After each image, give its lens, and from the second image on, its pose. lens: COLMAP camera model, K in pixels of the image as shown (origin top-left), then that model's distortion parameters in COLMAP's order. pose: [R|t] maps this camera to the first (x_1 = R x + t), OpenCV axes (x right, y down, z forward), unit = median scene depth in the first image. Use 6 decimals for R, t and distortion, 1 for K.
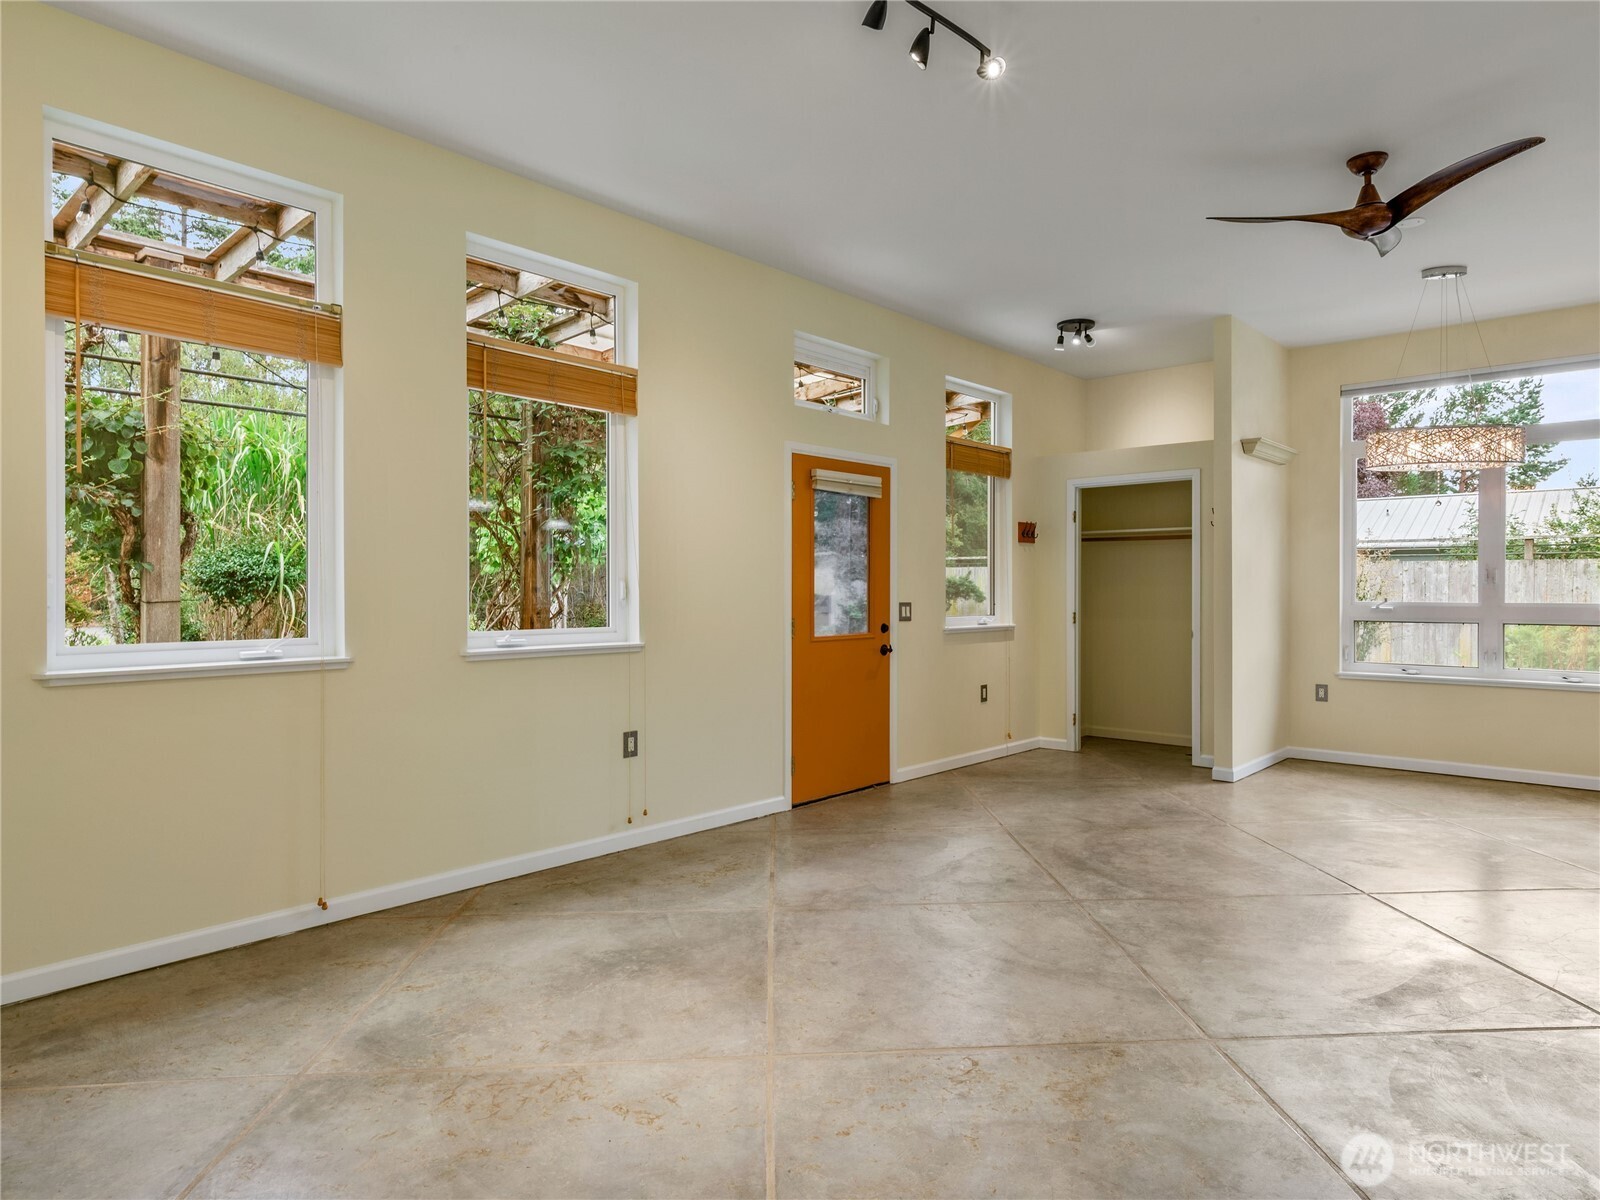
lens RADIAL K [[959.4, 0, 796.1], [0, 959.4, 600.1], [0, 0, 1]] dist [0.008149, -0.000858]
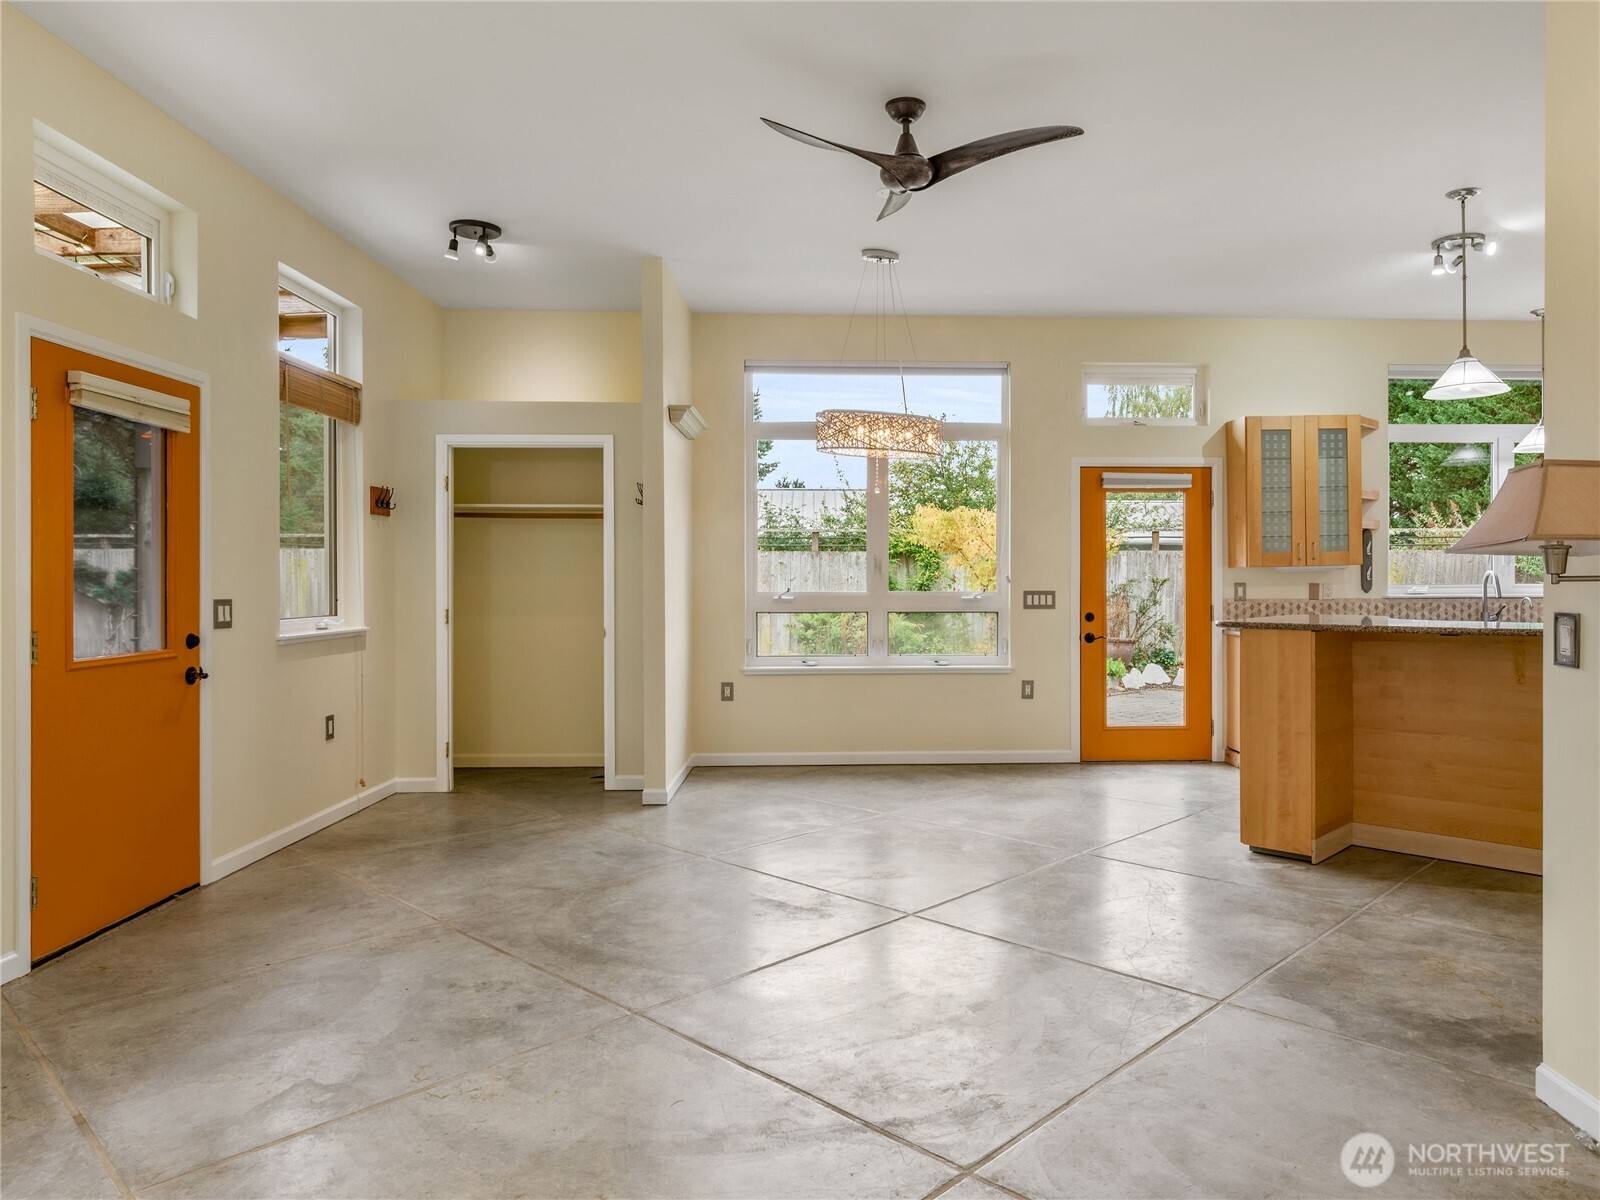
lens RADIAL K [[1057.6, 0, 800.8], [0, 1057.6, 585.0], [0, 0, 1]] dist [0.004391, -0.002318]
pose [[0.709107, -0.004523, 0.705086, -0.114689], [0.008663, 0.999960, -0.002297, -0.002434], [-0.705047, 0.007737, 0.709118, 0.228695]]
